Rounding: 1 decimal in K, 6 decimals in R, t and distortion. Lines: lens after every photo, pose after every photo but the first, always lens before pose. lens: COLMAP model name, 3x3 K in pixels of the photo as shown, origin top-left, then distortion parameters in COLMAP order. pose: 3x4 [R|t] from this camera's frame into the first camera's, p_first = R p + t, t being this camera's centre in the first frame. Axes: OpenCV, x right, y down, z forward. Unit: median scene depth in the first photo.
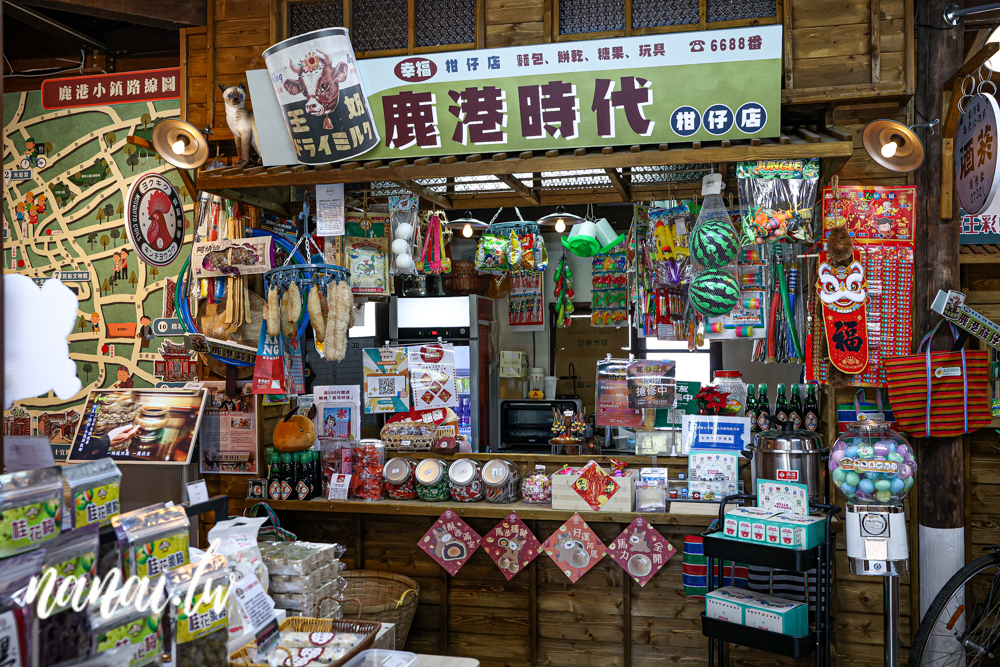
lens RADIAL K [[923.3, 0, 499.3], [0, 923.3, 332.9], [0, 0, 1]] dist [0.040479, 0.000000]
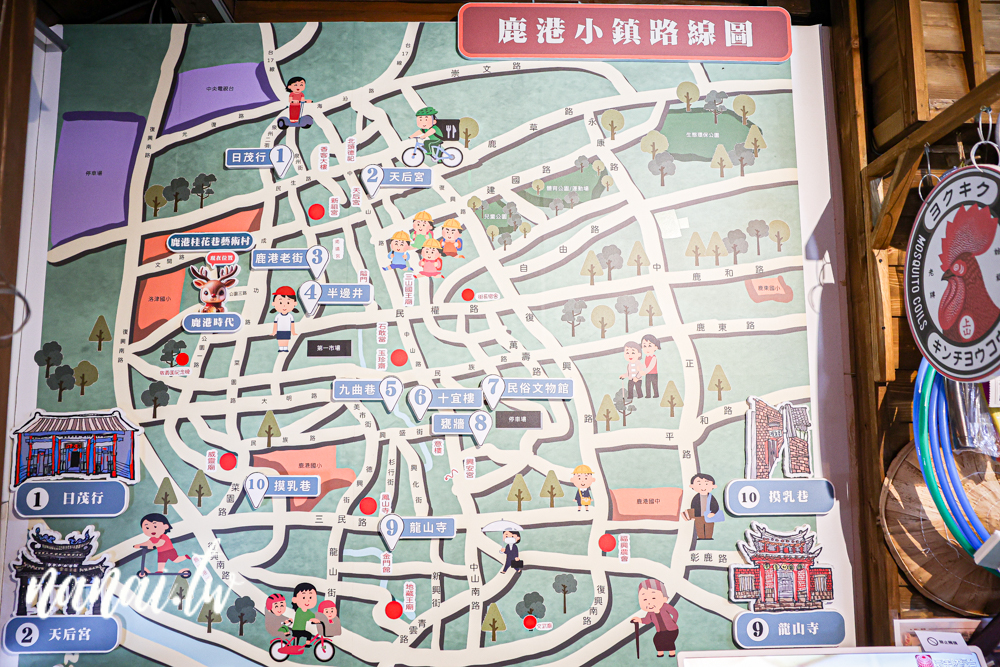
lens RADIAL K [[767.4, 0, 502.5], [0, 767.4, 323.2], [0, 0, 1]] dist [-0.079620, 0.063694]
pose [[0.957182, 0.044077, 0.286112, -0.594616], [-0.011824, 0.993468, -0.113494, -0.049844], [-0.289246, 0.105251, 0.951451, 0.633747]]
